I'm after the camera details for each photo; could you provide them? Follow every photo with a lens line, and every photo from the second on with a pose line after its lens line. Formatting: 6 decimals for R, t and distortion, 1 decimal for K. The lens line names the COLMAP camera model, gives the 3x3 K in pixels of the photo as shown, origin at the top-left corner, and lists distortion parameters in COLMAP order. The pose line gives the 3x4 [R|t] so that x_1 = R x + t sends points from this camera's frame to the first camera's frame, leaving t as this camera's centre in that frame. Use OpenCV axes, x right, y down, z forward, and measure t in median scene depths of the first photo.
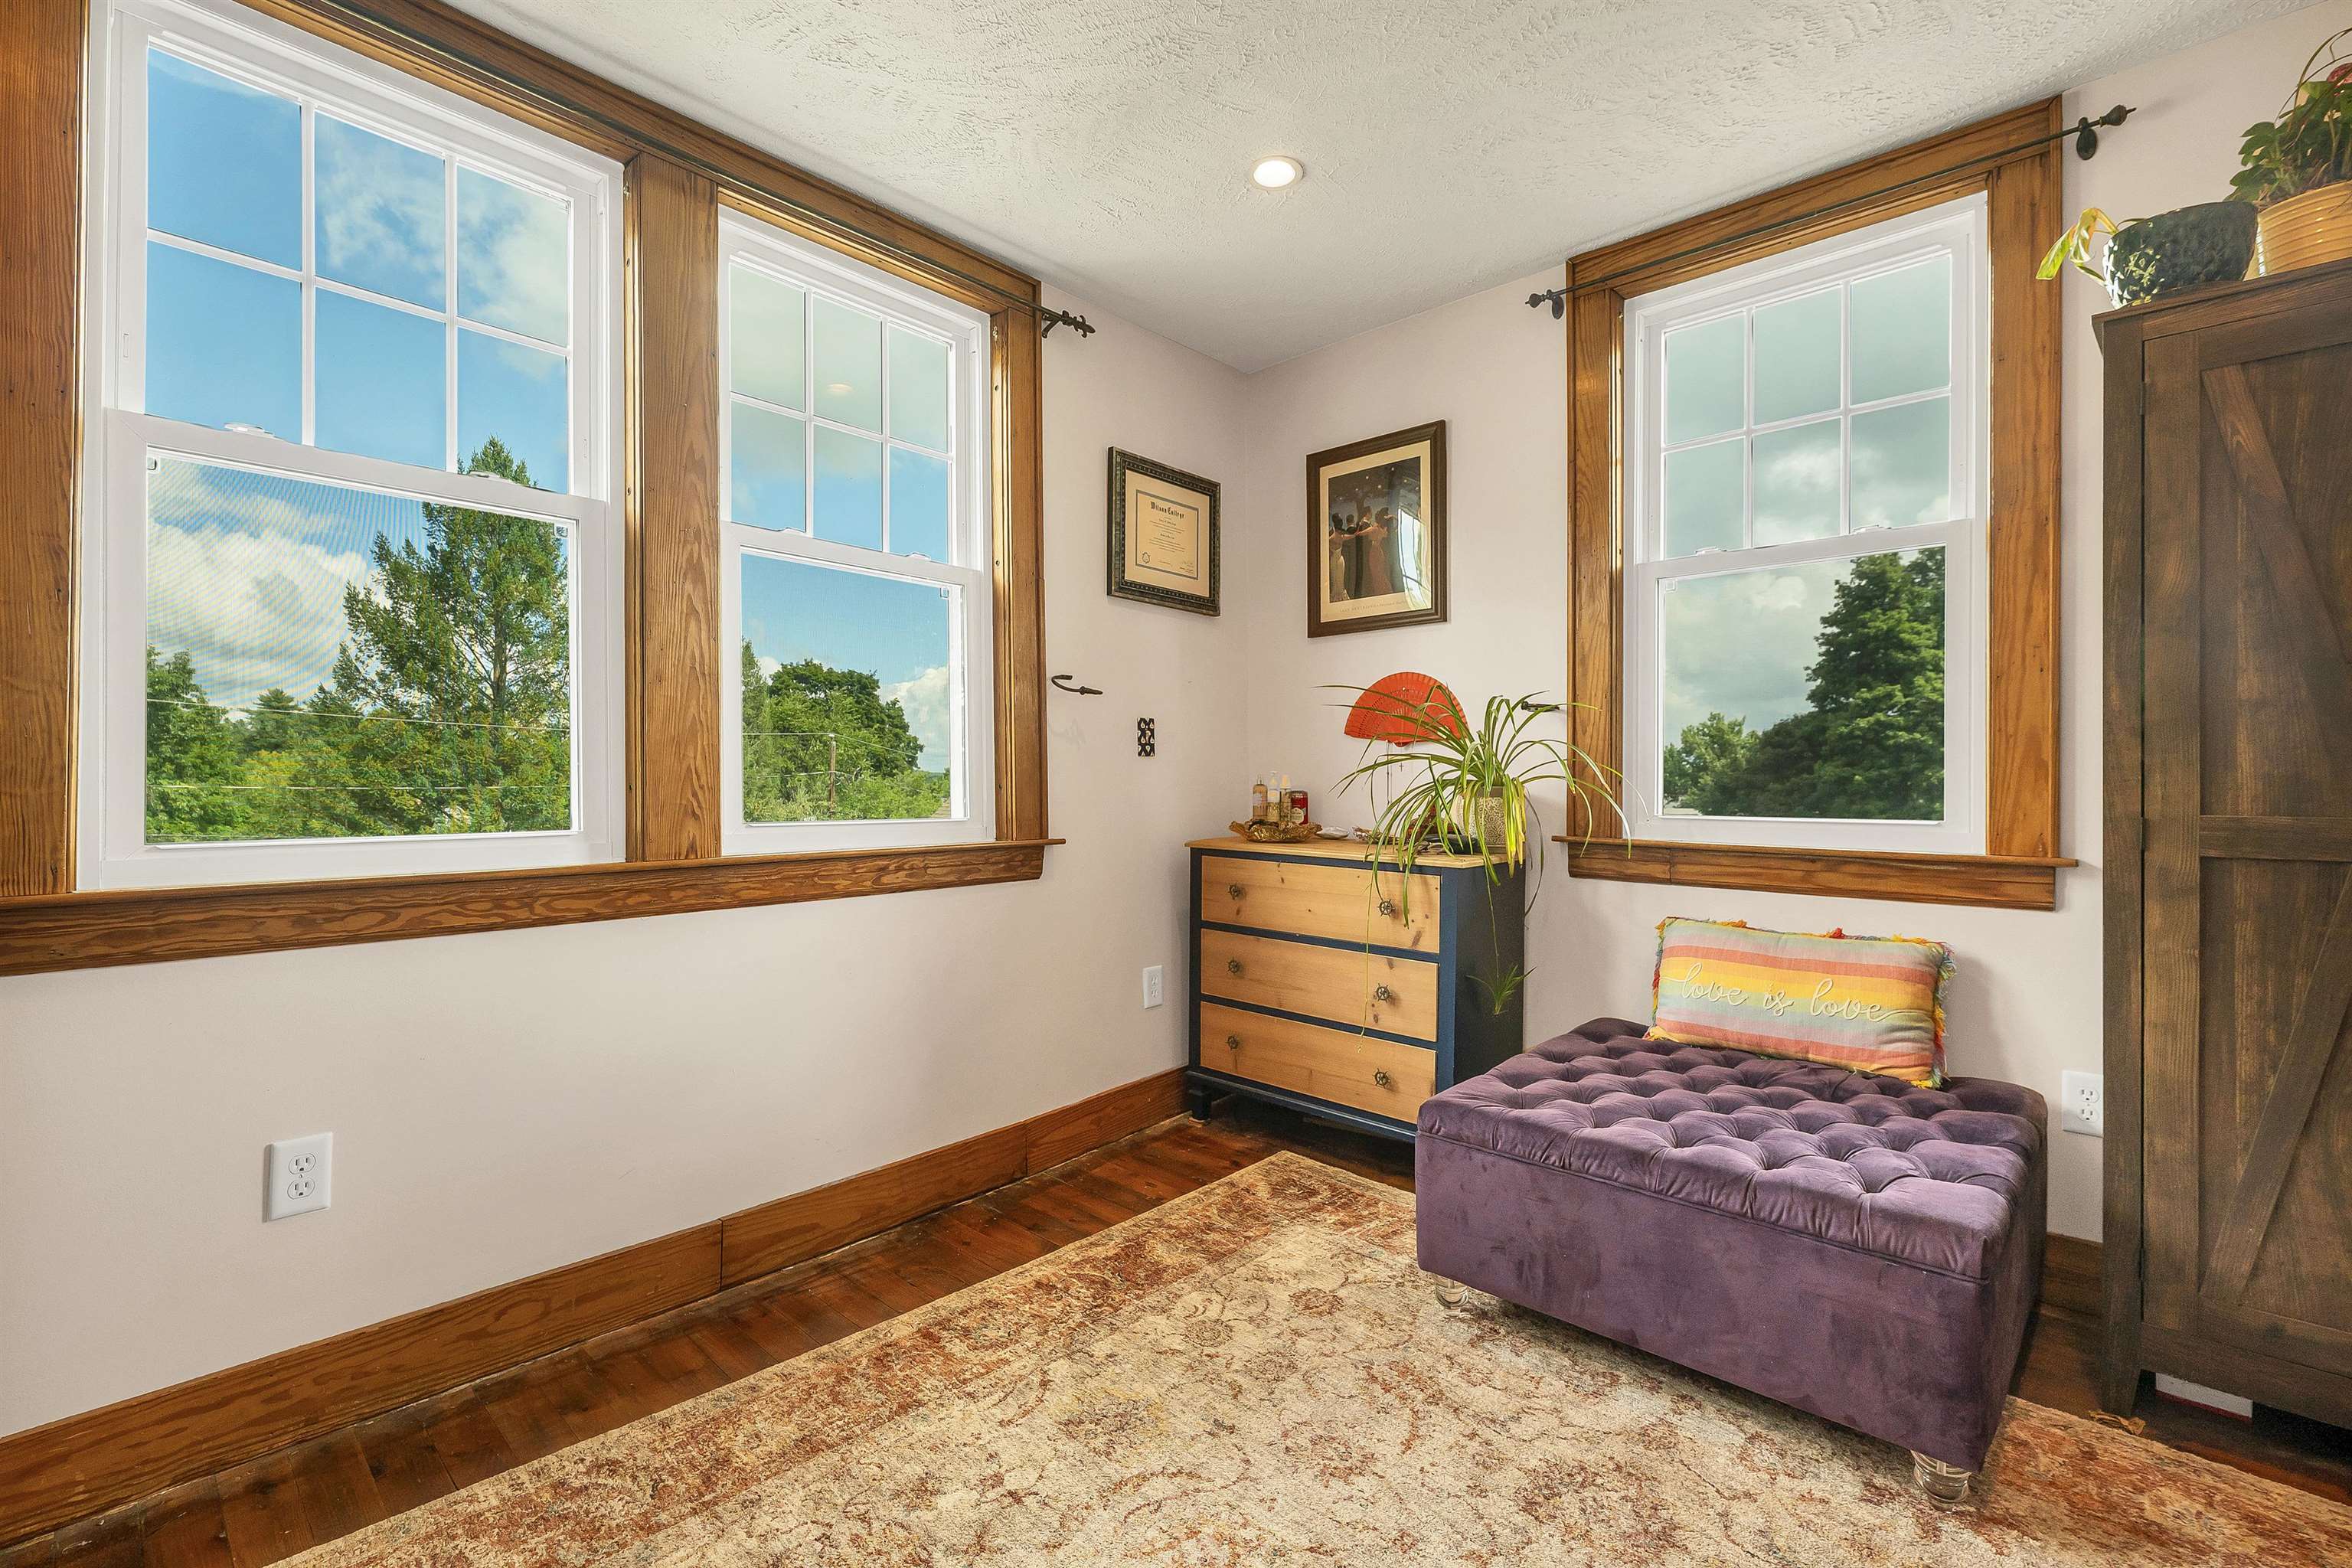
lens RADIAL K [[1049.3, 0, 1168.4], [0, 1049.3, 778.9], [0, 0, 1]] dist [-0.001053, -0.000231]
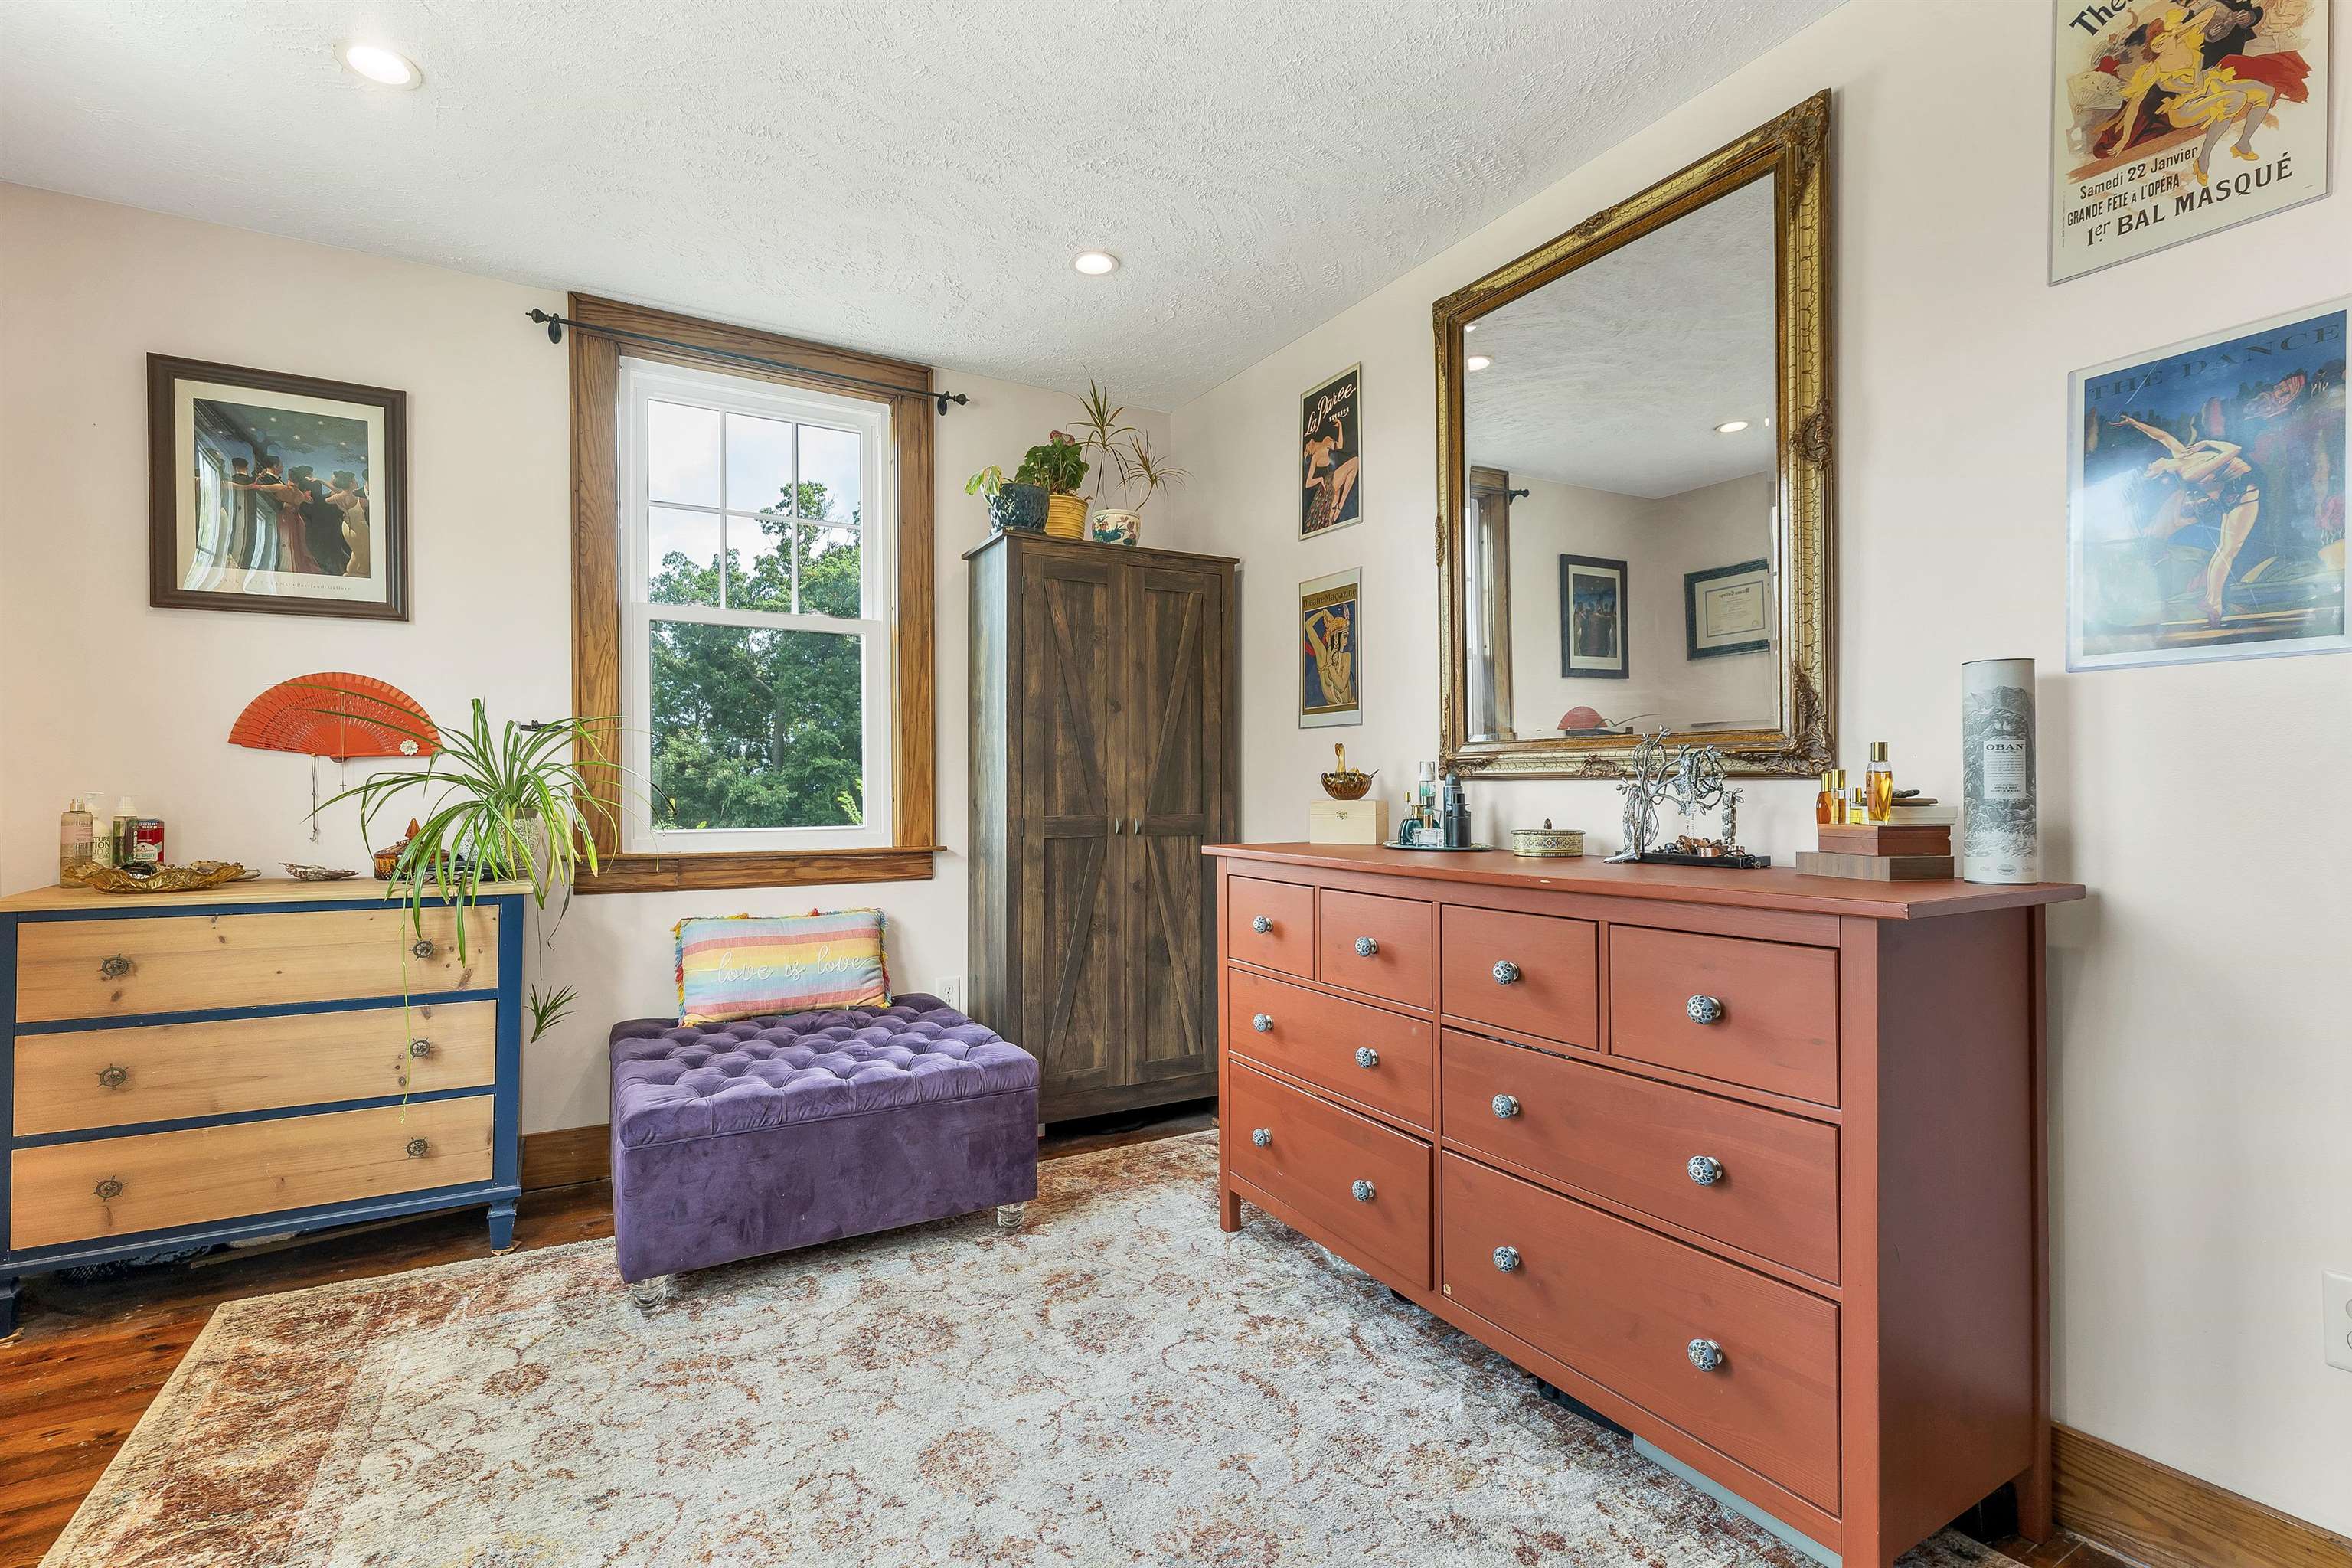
lens RADIAL K [[1040.2, 0, 1176.0], [0, 1040.2, 784.0], [0, 0, 1]] dist [-0.001801, -0.000101]
pose [[0.283026, 0.002650, 0.959109, -0.508377], [0.003743, 0.999986, -0.003868, -0.010235], [-0.959105, 0.004685, 0.283012, 0.178119]]
